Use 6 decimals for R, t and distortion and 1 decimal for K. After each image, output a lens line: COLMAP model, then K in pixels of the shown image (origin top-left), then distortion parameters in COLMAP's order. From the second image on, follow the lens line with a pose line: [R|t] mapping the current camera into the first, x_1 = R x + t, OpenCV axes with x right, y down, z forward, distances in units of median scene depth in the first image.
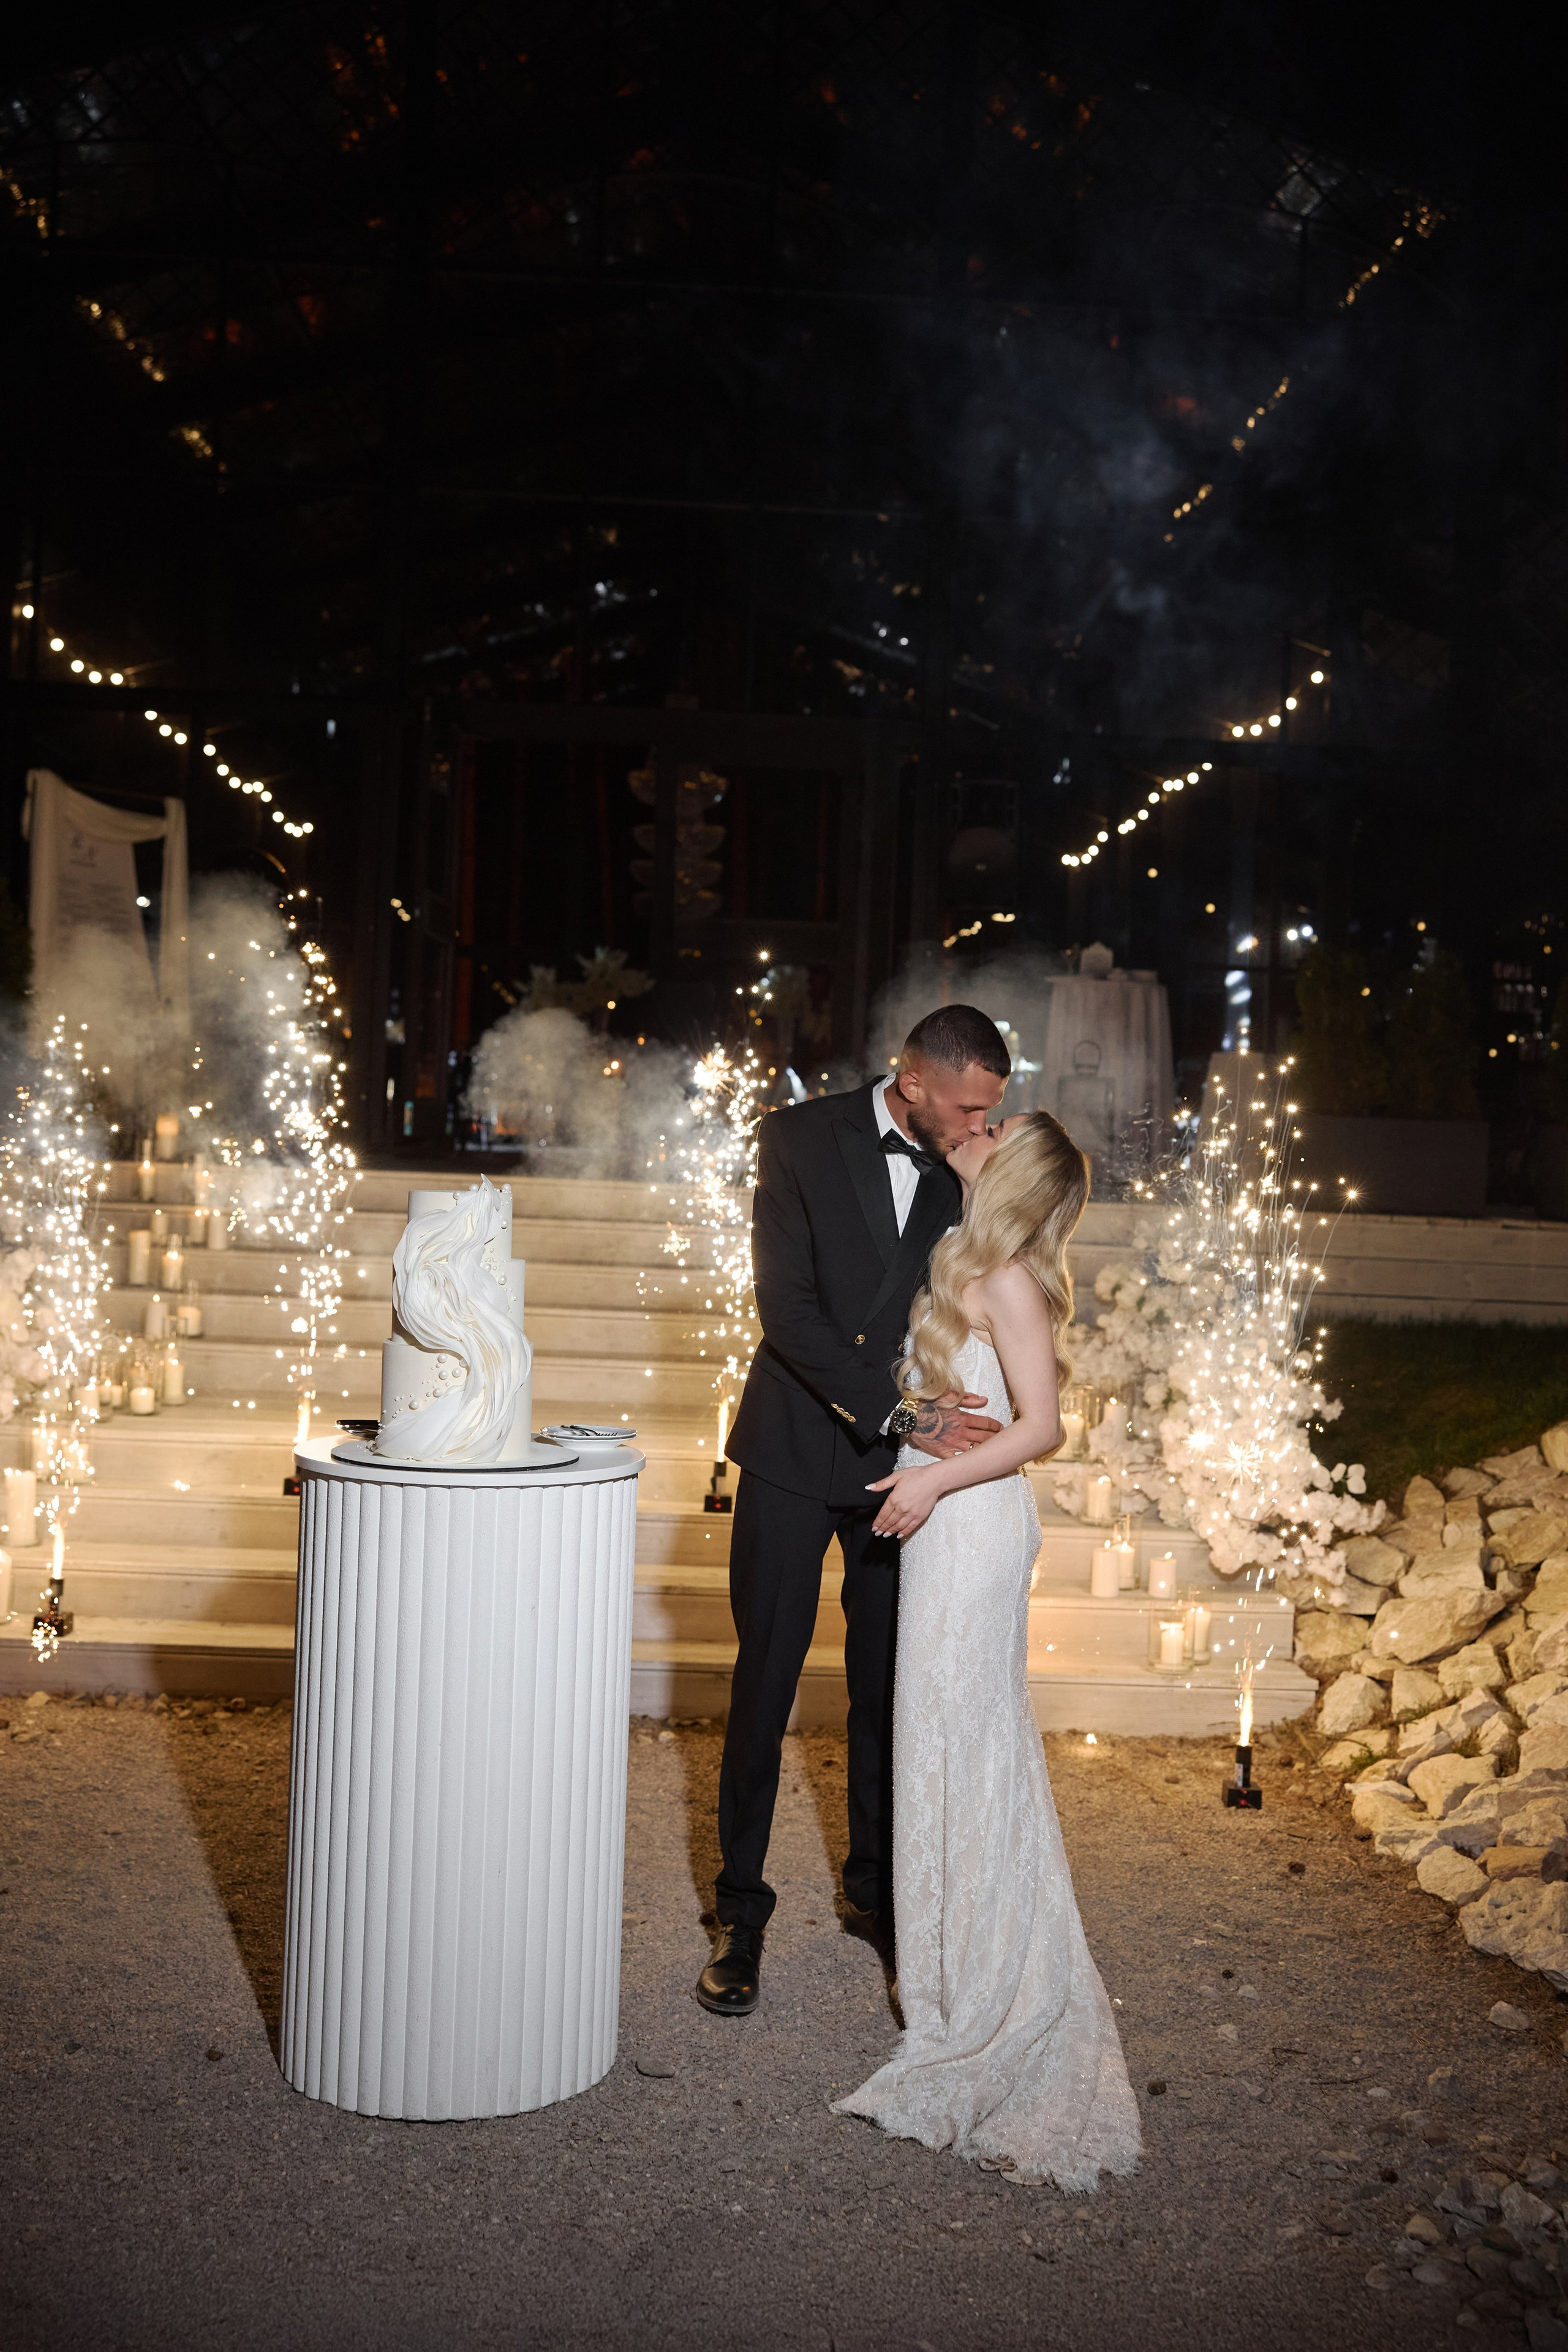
lens RADIAL K [[2427.6, 0, 779.1], [0, 2427.6, 1111.2], [0, 0, 1]] dist [-0.023901, 0.092952]
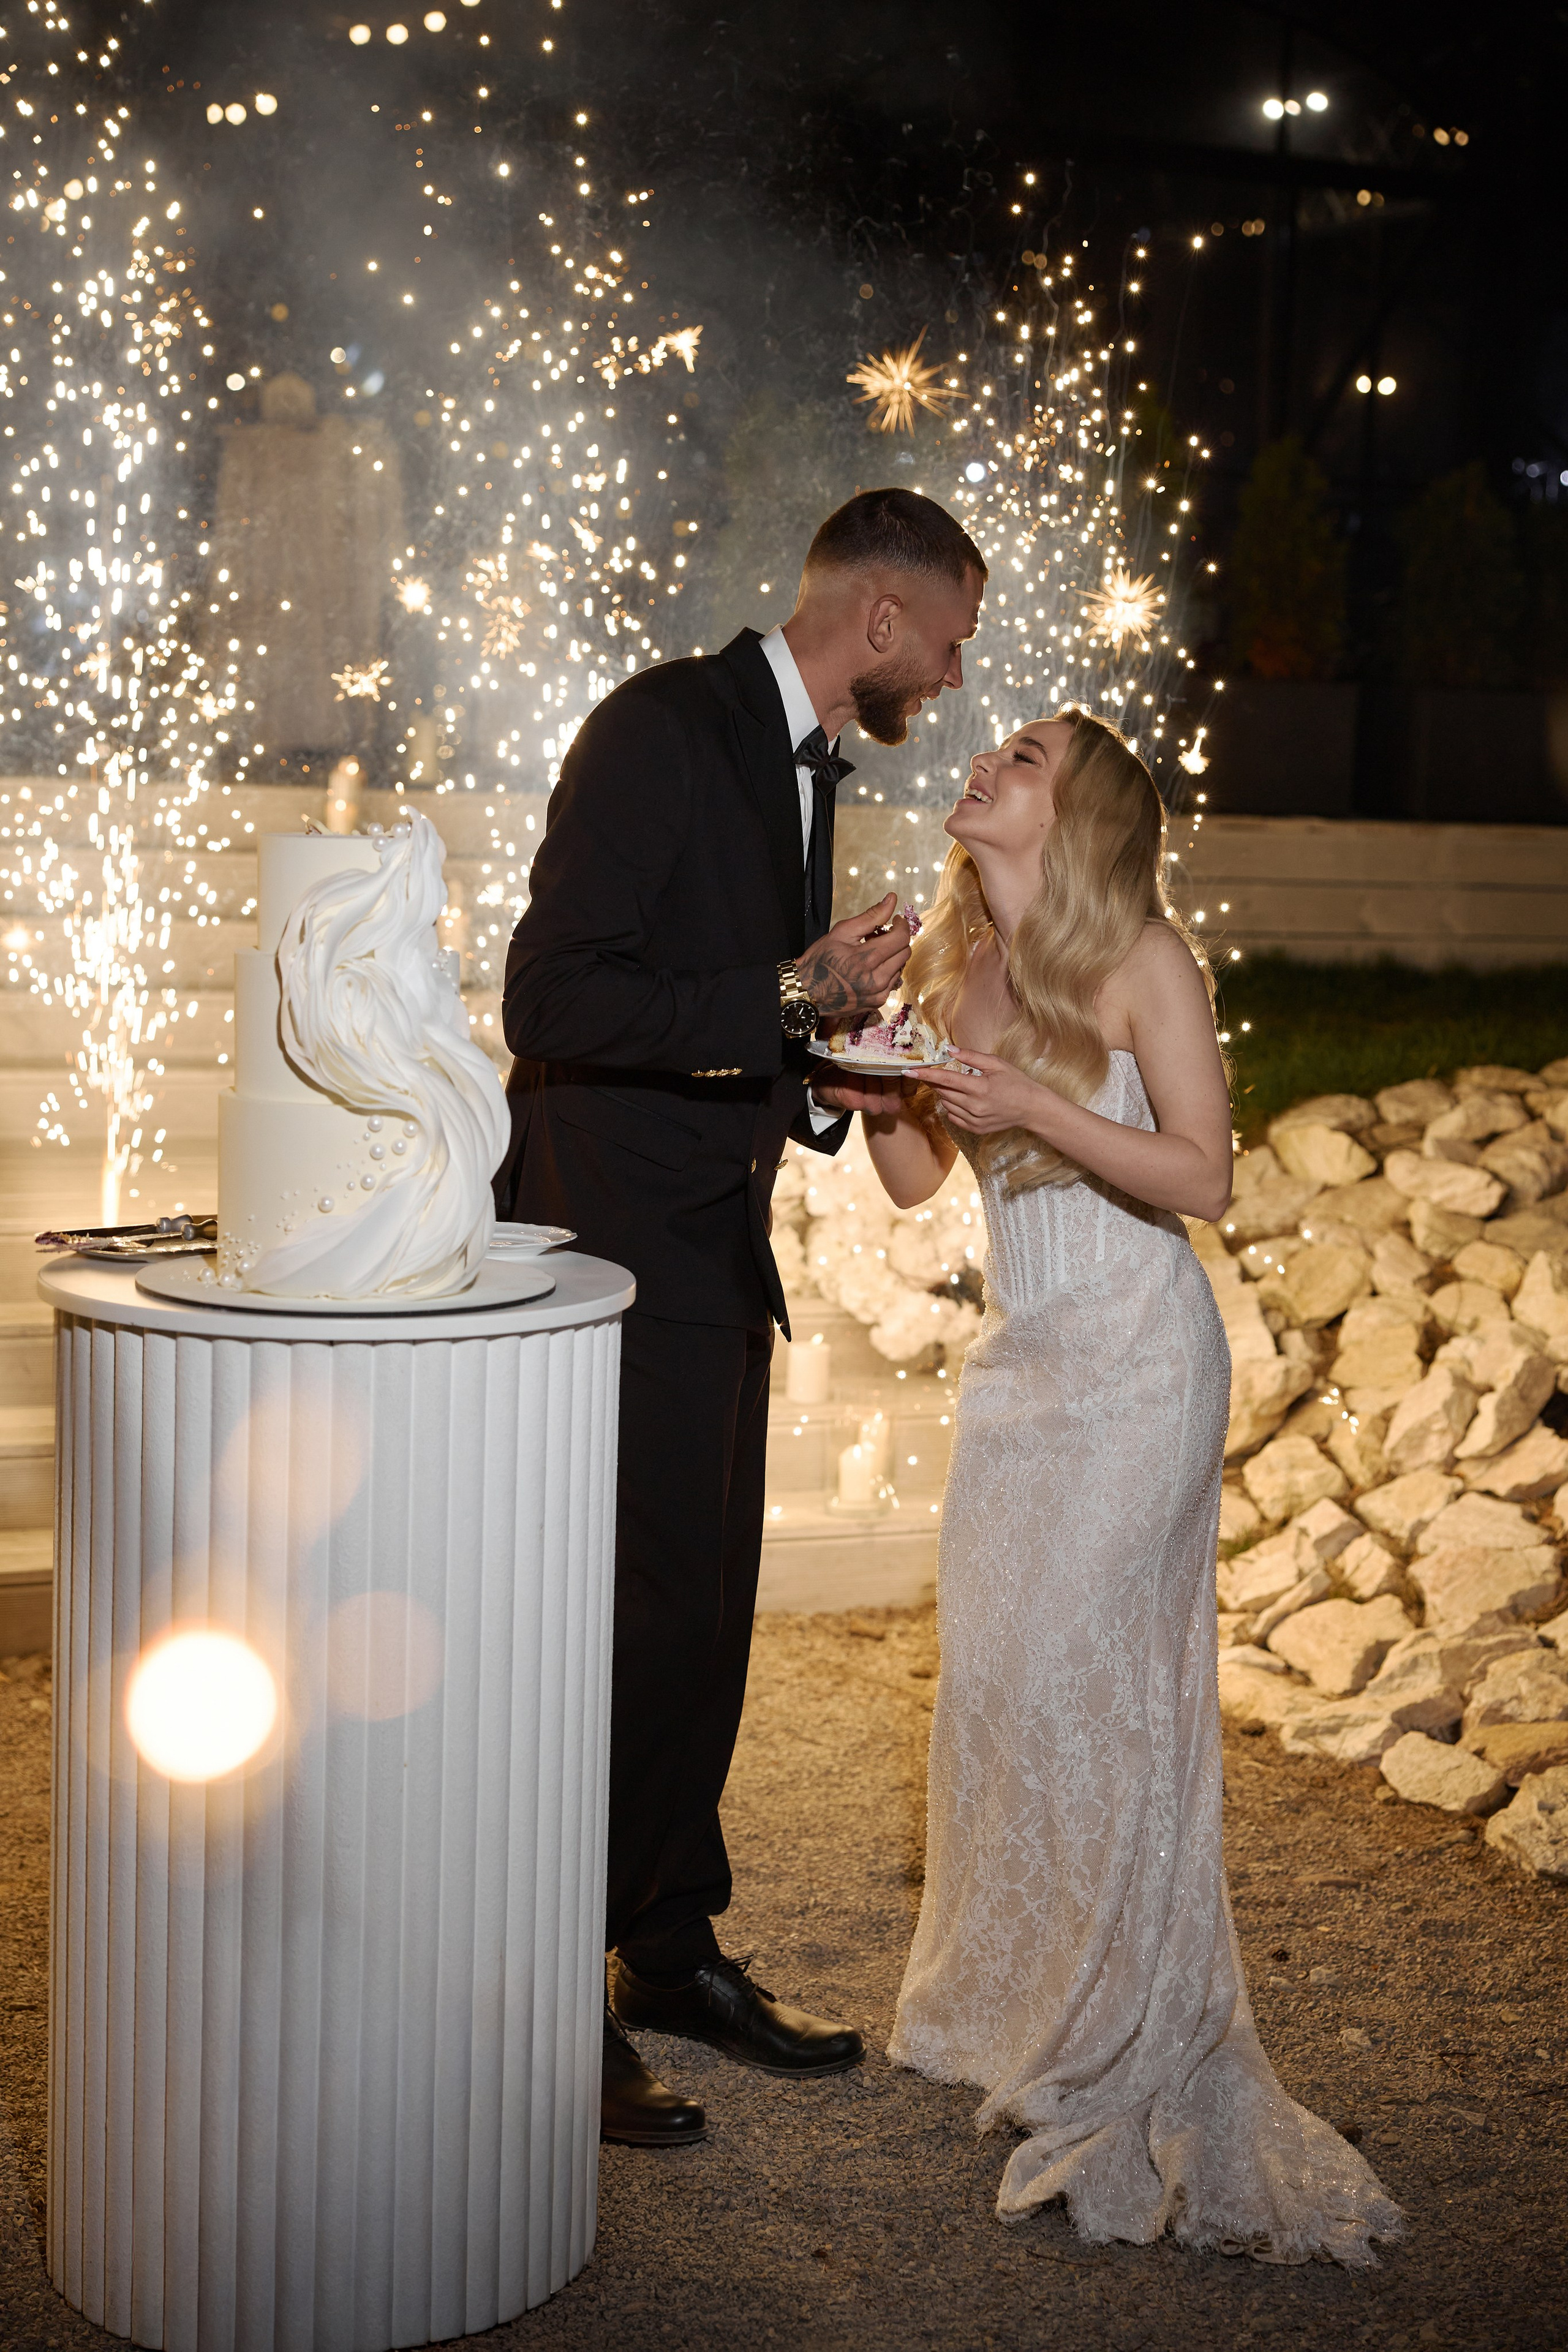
lens RADIAL K [[3710.7, 0, 816.9], [0, 3710.7, 1098.5], [0, 0, 1]] dist [-0.014945, 0.042728]
pose [[0.930728, -0.041239, 0.363381, -0.225687], [-0.005809, 0.991829, 0.127439, -0.011760], [-0.365667, -0.120722, 0.922883, 0.082825]]
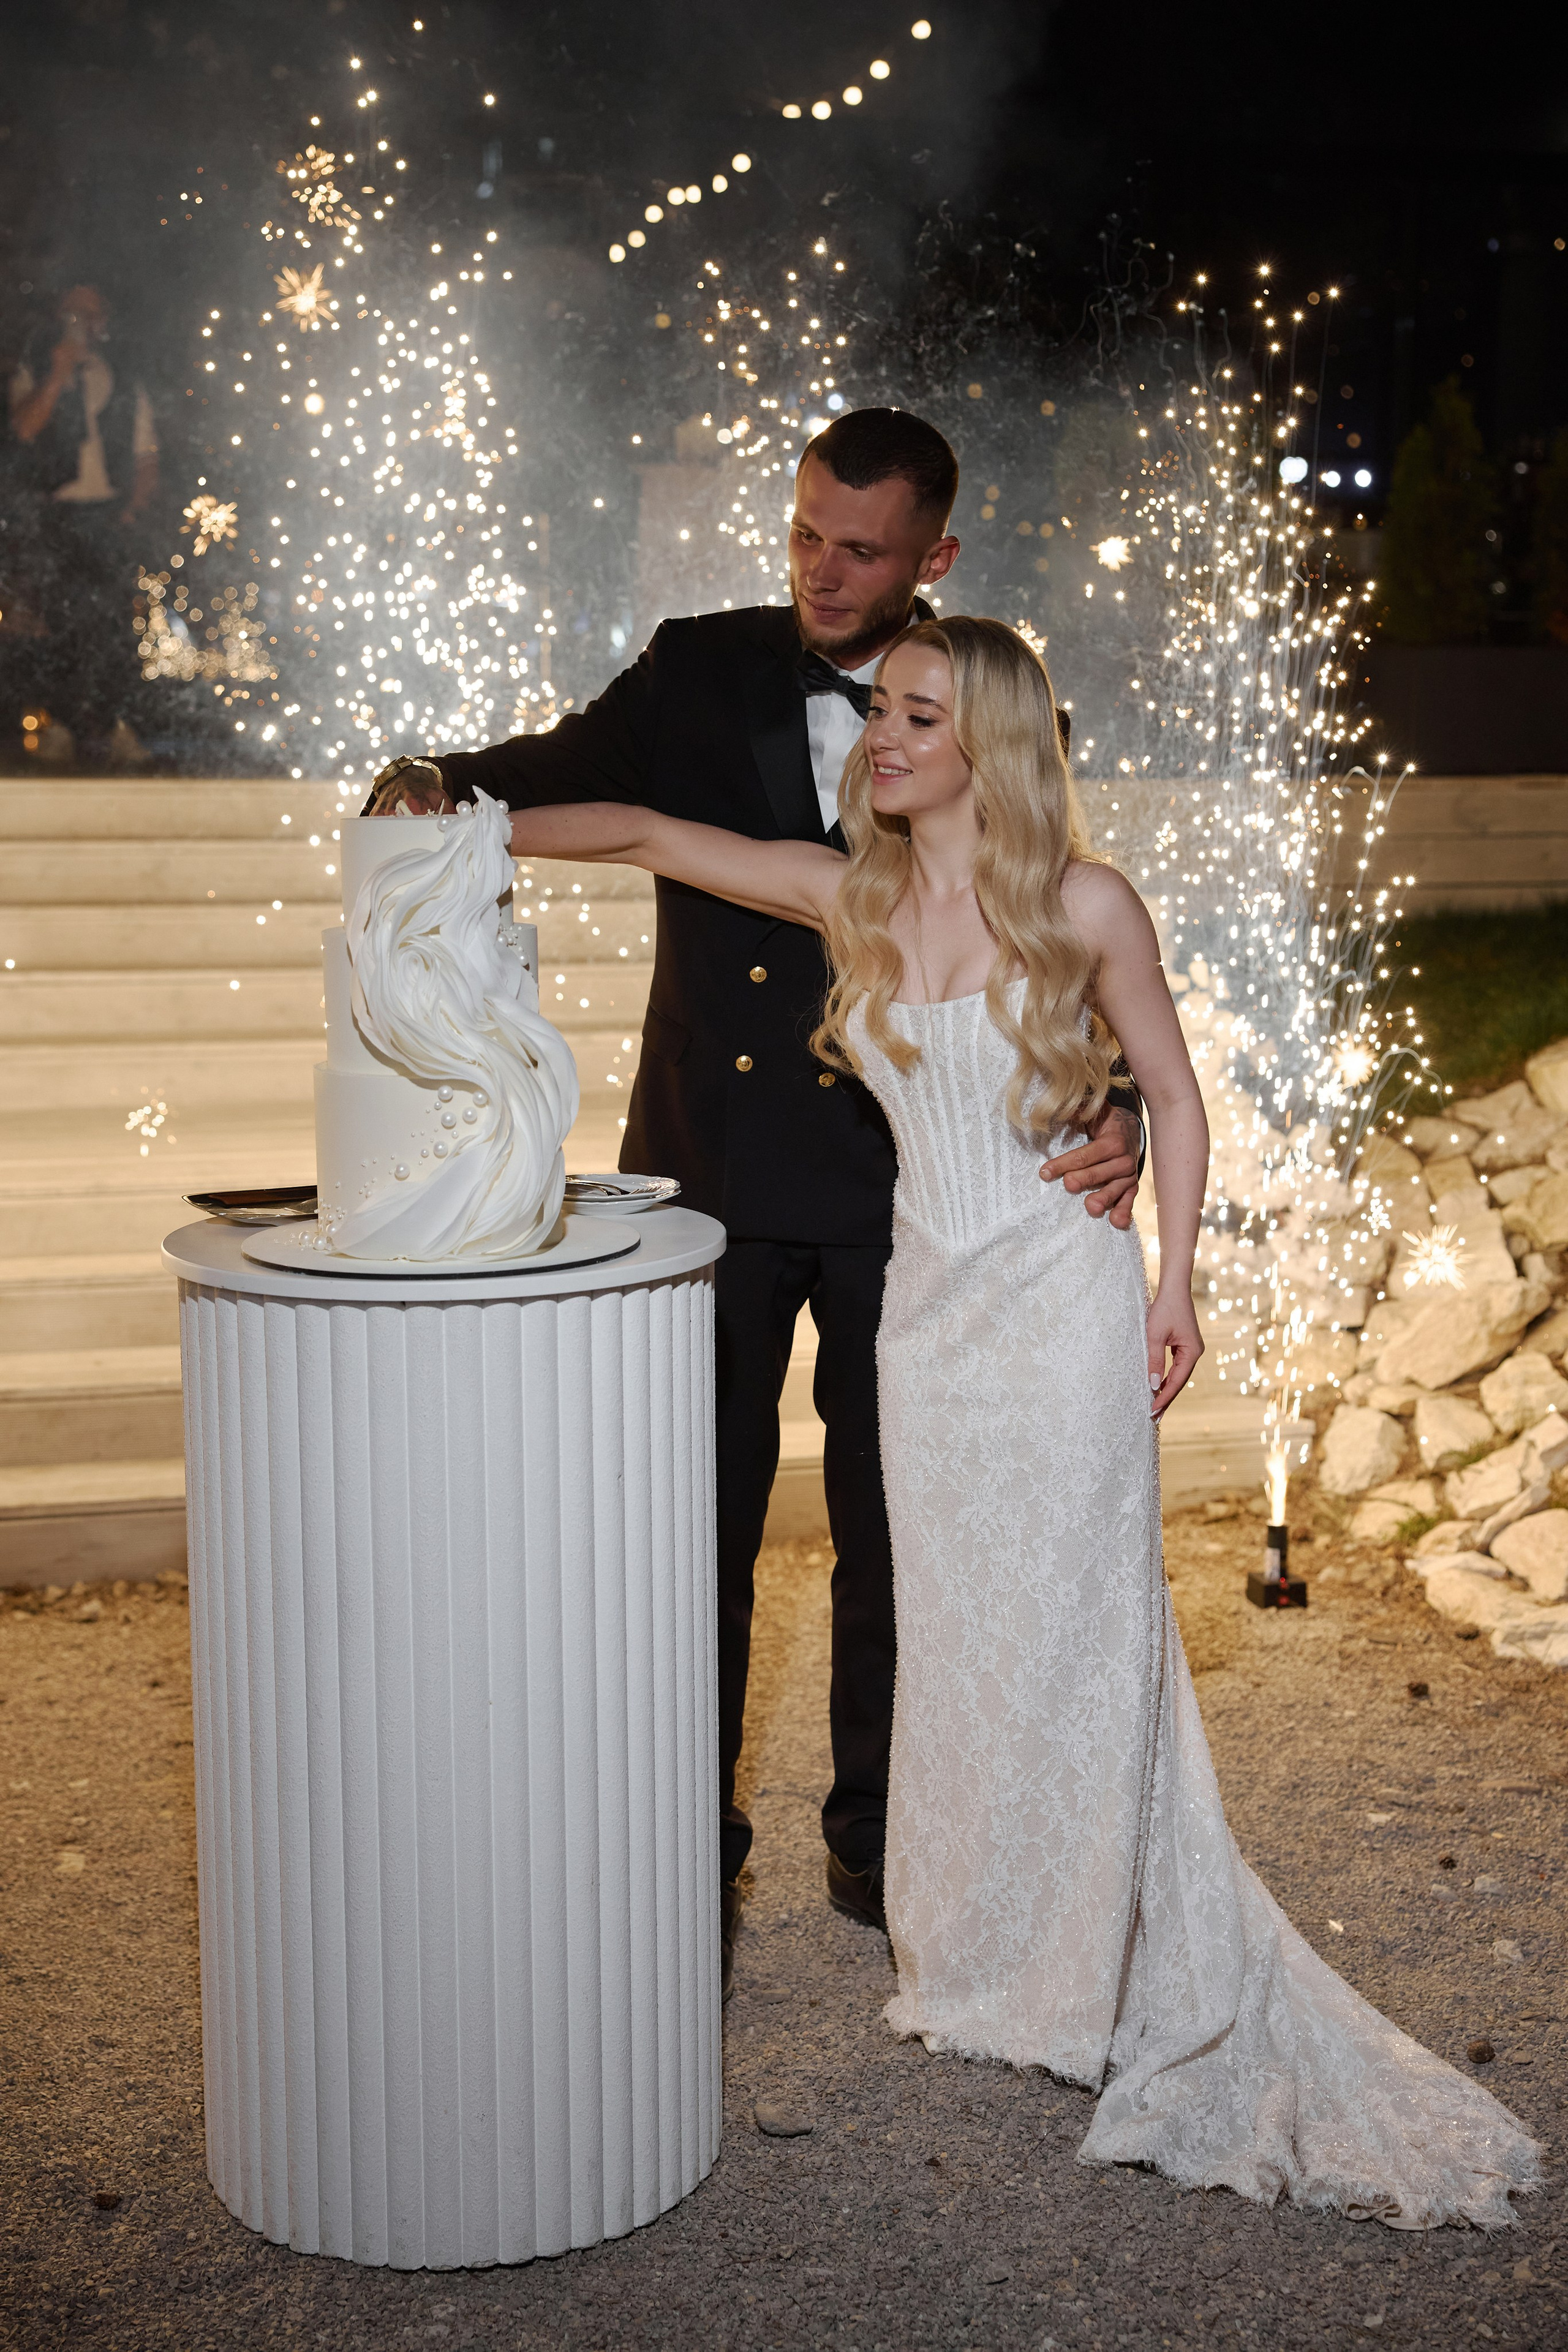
lens RADIAL K [[3141.8, 0, 768.7], [0, 3141.8, 1186.4], [0, 0, 1]] dist [0.057845, 0.052508]
pose [[0.974994, -0.073020, 0.209891, -0.140700], [0.037160, 0.984749, 0.169969, -0.004393], [-0.219101, -0.157919, 0.962838, 0.131618]]
